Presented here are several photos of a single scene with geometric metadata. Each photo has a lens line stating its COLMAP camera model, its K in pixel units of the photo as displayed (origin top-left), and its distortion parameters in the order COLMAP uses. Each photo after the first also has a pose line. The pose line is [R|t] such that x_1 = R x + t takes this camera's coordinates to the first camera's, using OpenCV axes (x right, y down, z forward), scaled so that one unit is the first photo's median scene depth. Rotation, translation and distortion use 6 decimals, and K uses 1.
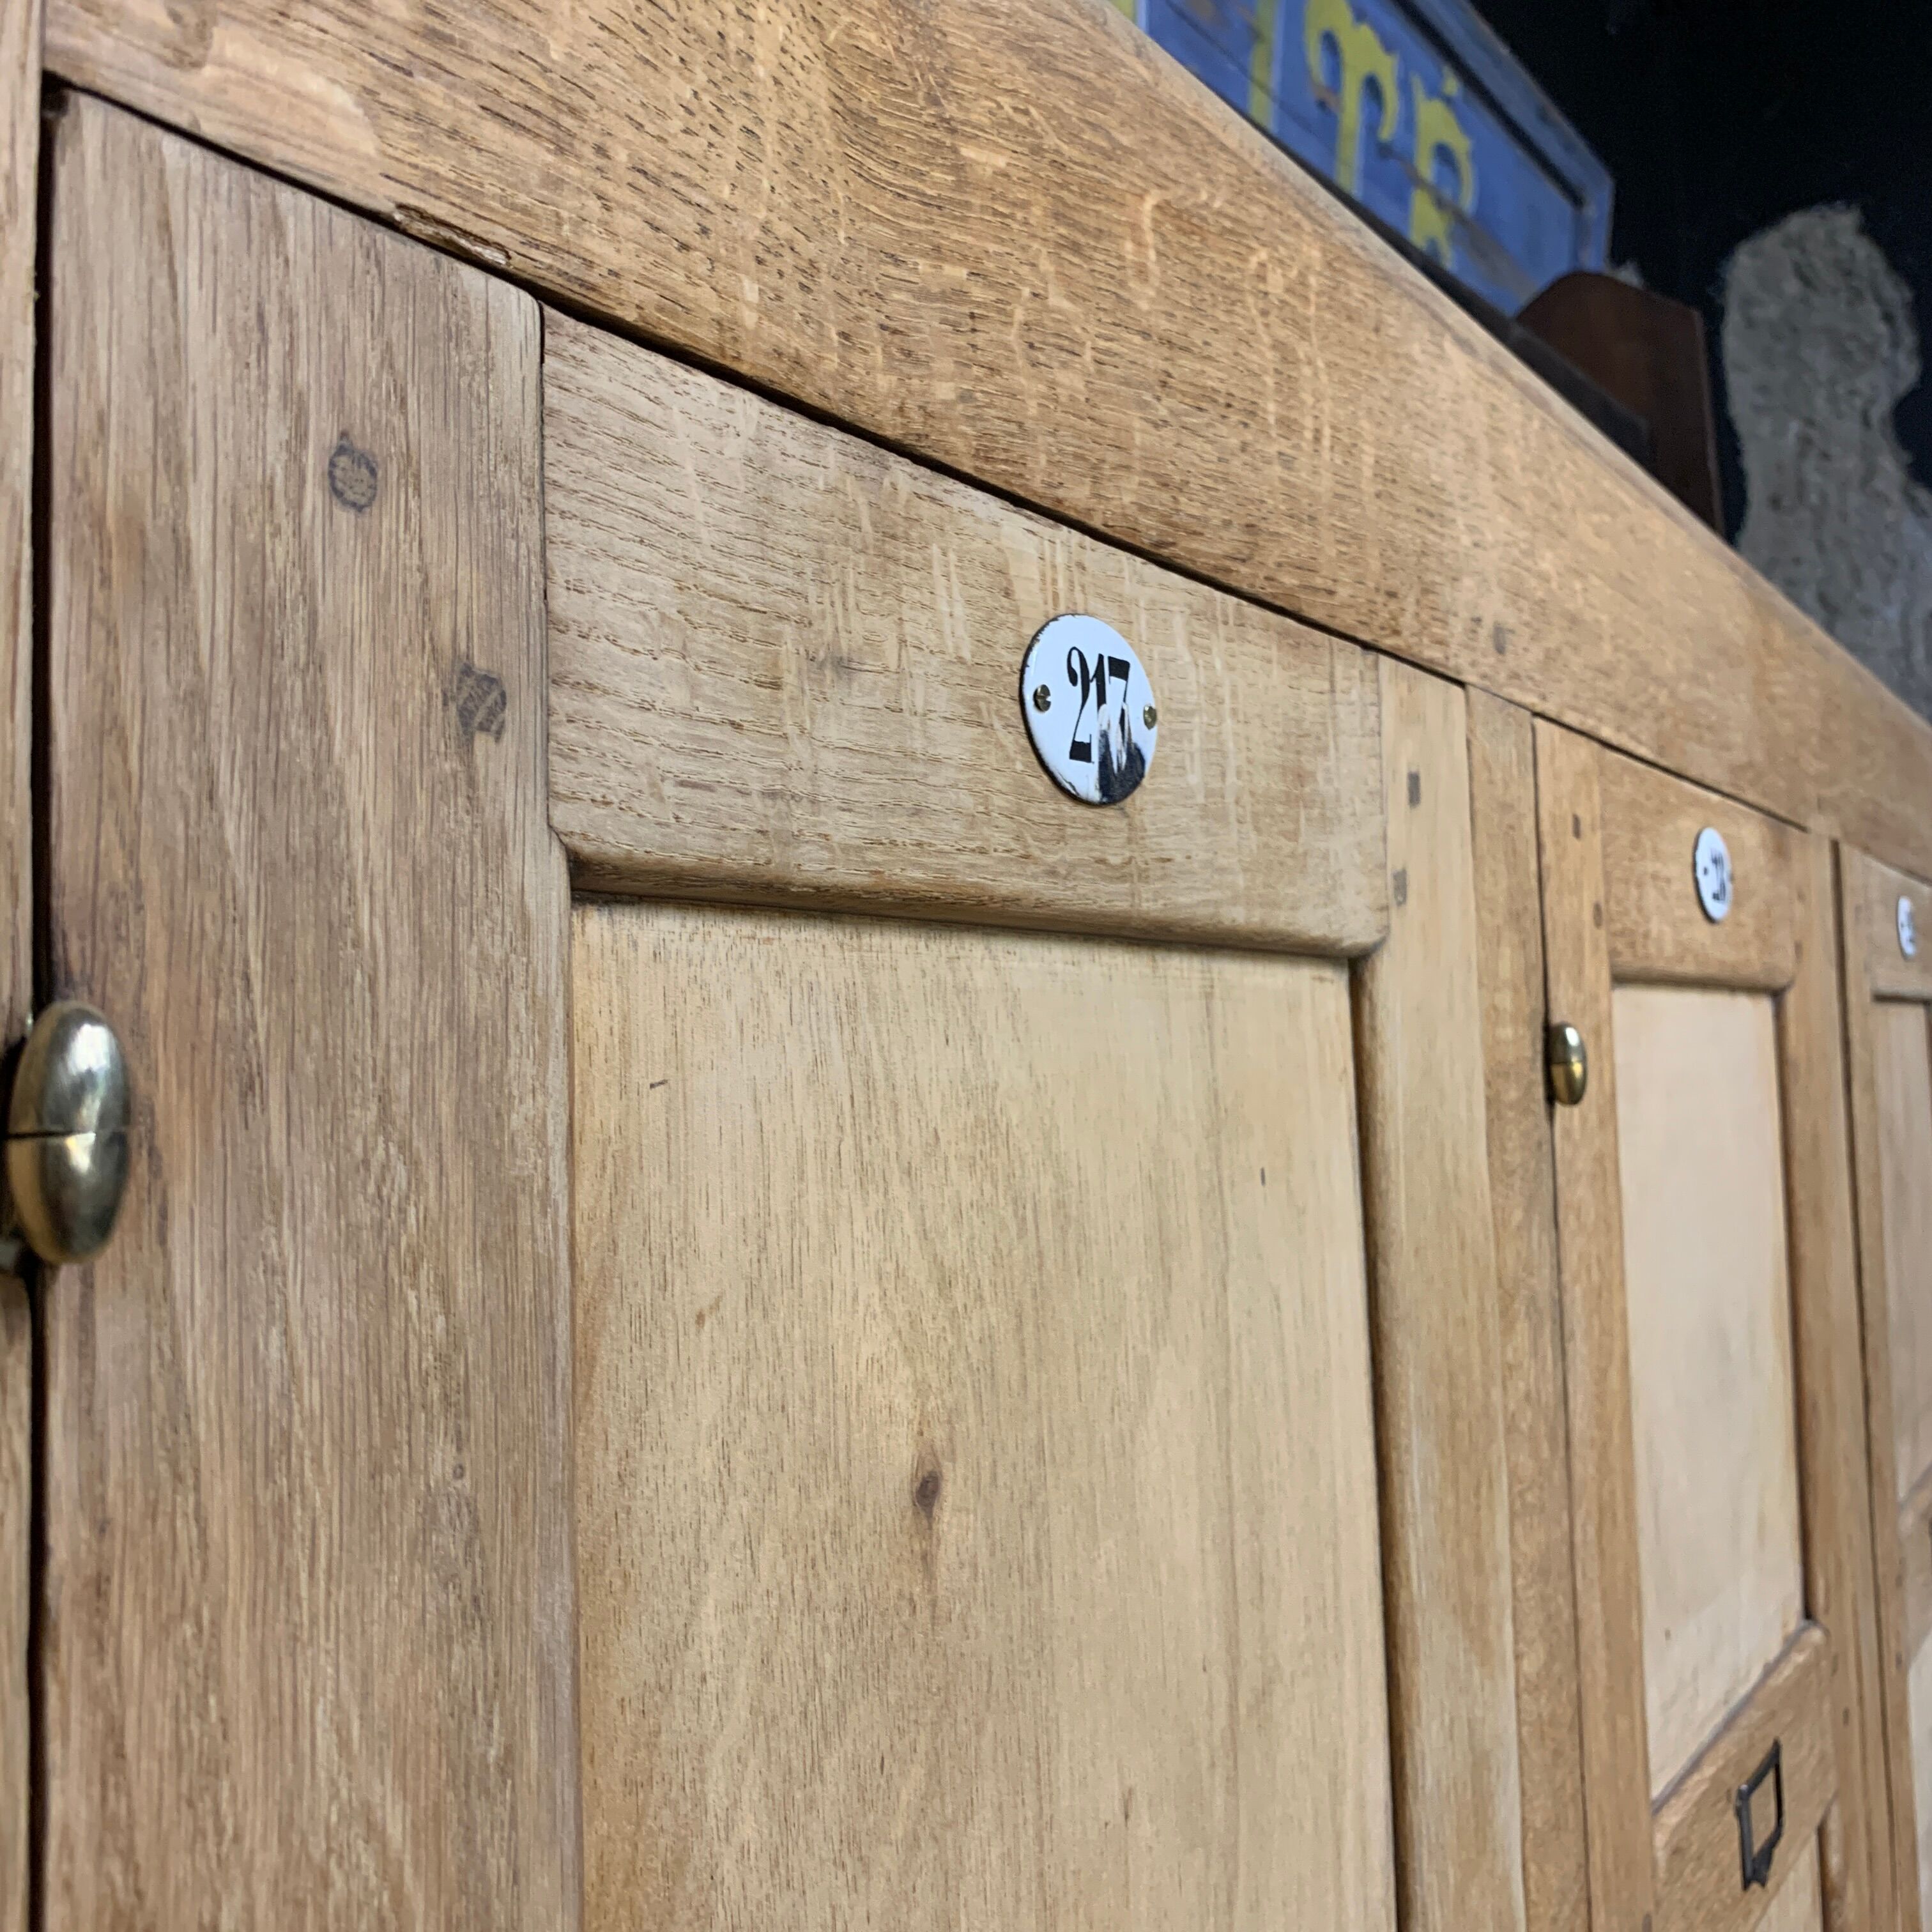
lens RADIAL K [[1967.0, 0, 975.0], [0, 1967.0, 966.6], [0, 0, 1]] dist [0.149572, -0.377505]
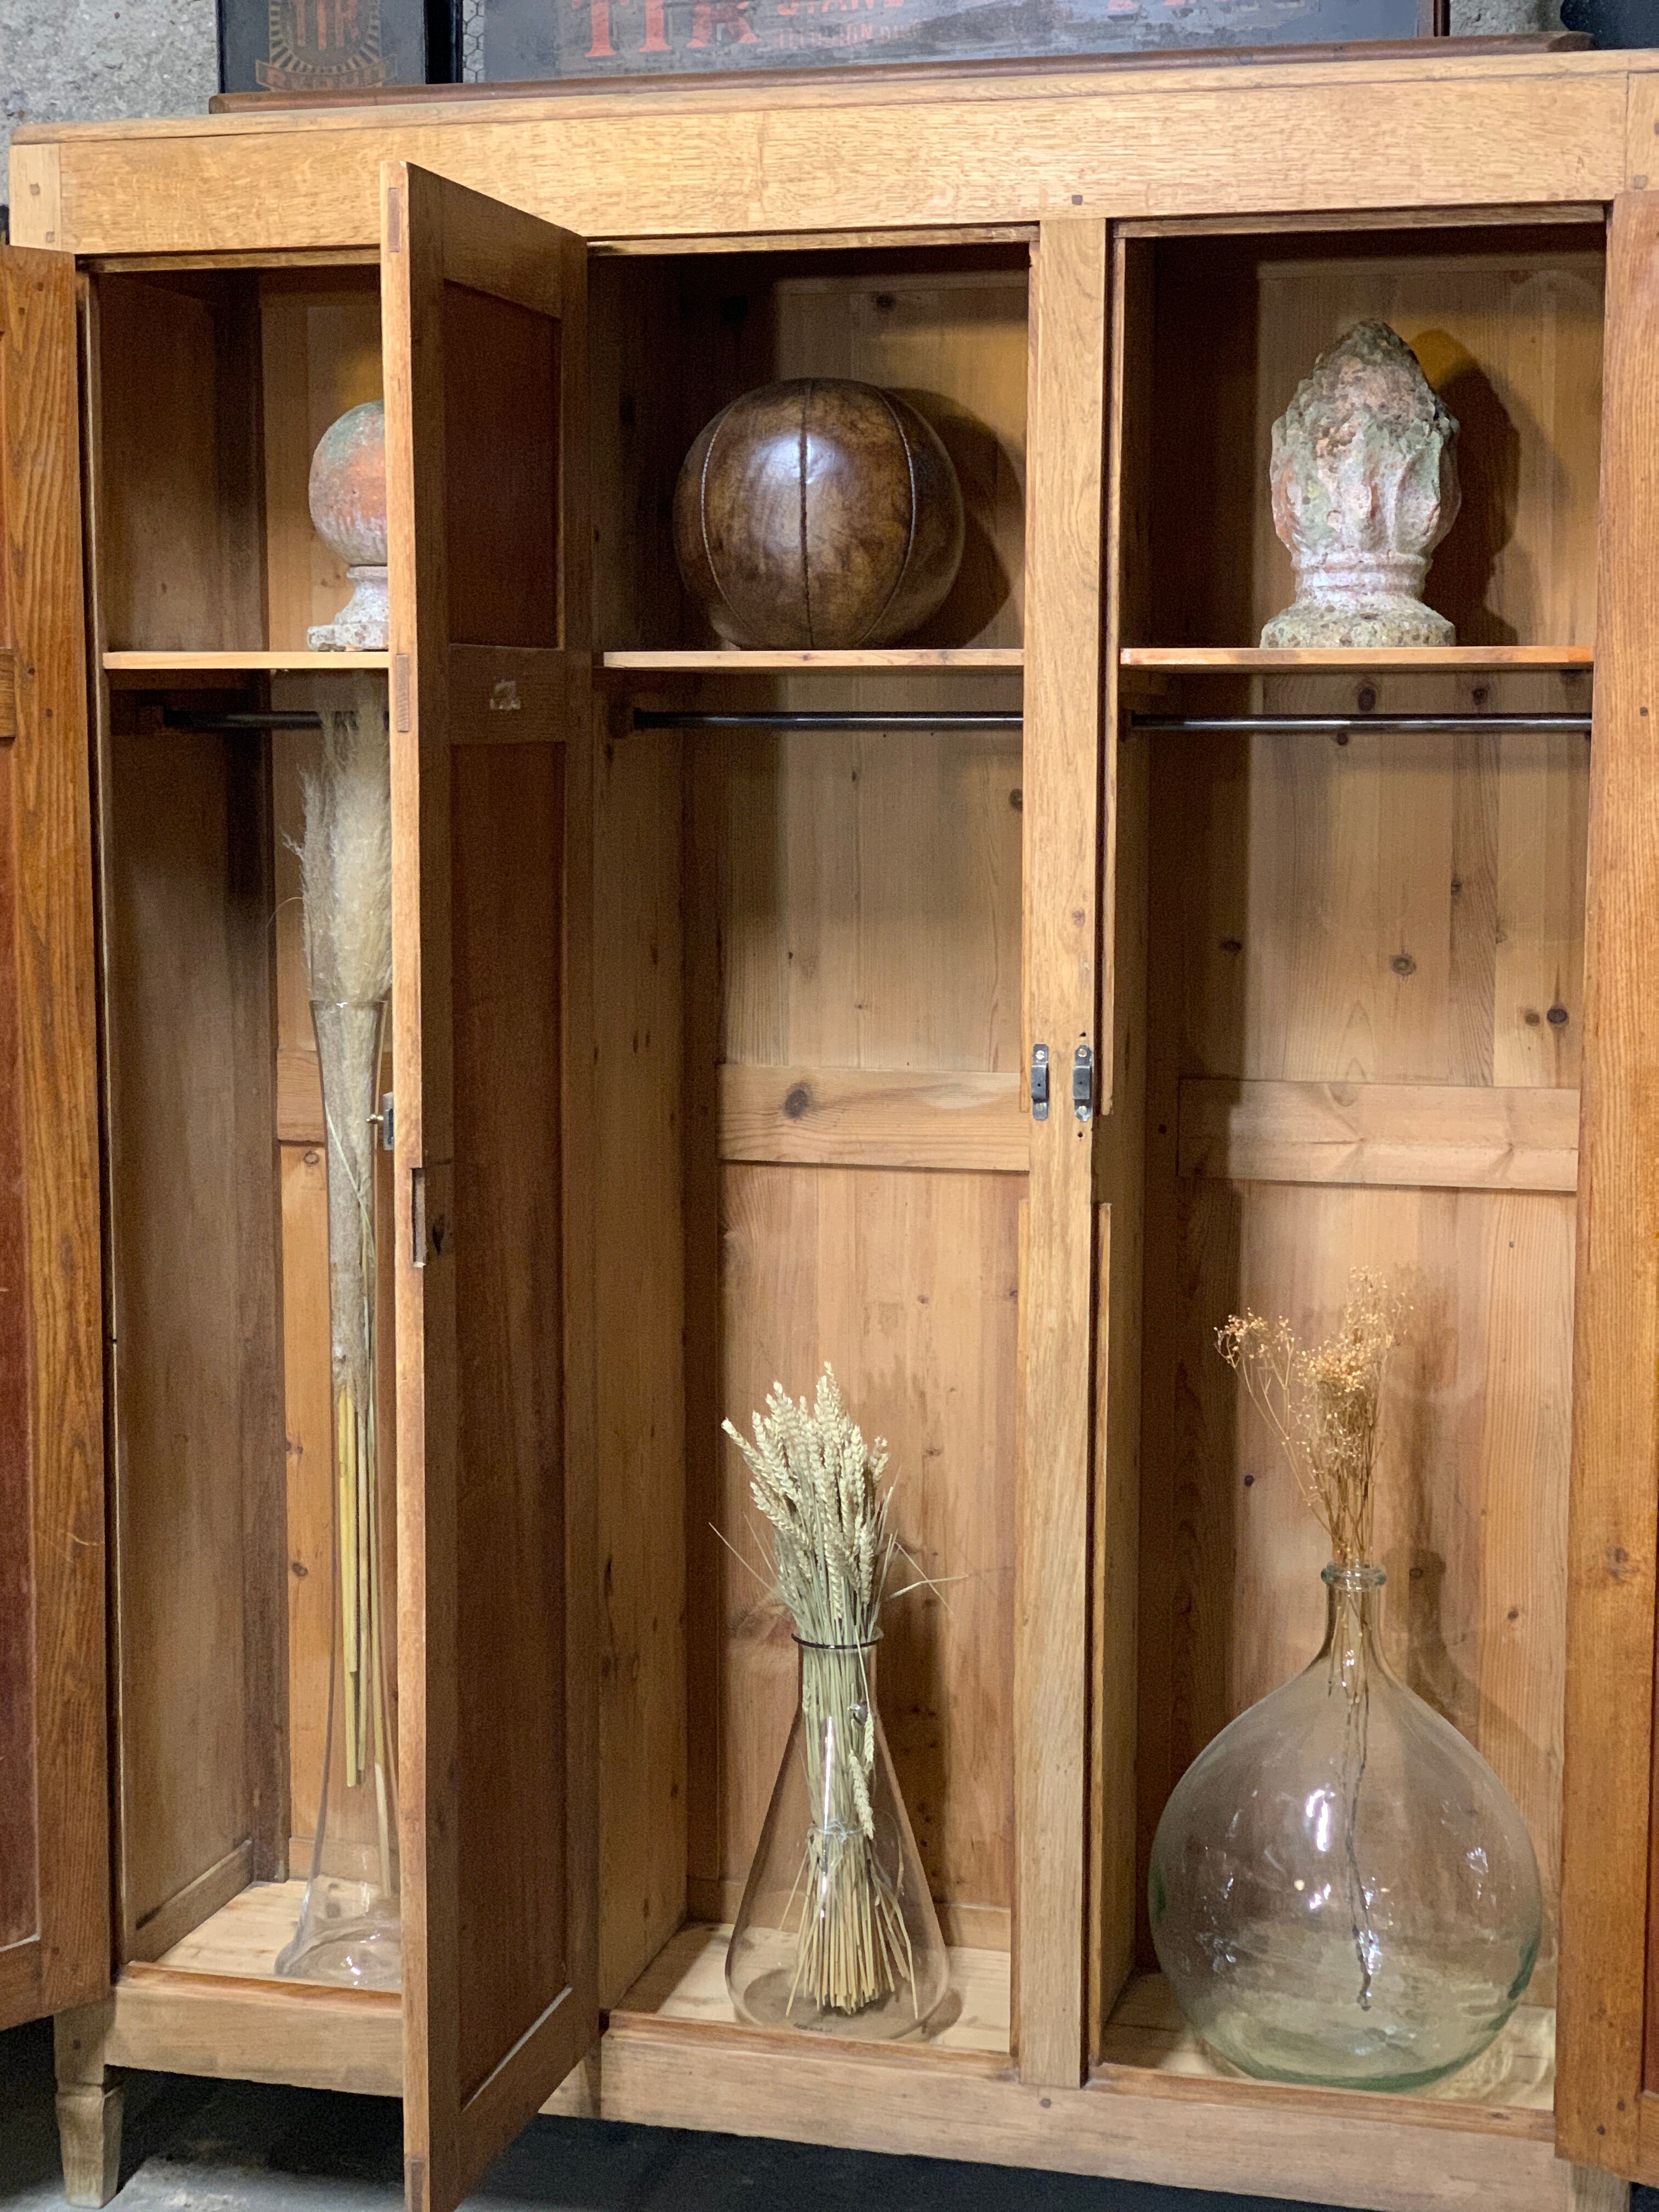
lens RADIAL K [[3268.8, 0, 825.8], [0, 3268.8, 1123.2], [0, 0, 1]] dist [0.105959, -0.354019]
pose [[0.321583, 0.149131, -0.935064, 6.587288], [0.039440, 0.984553, 0.170587, 0.439356], [0.946060, -0.091737, 0.310734, -0.315332]]
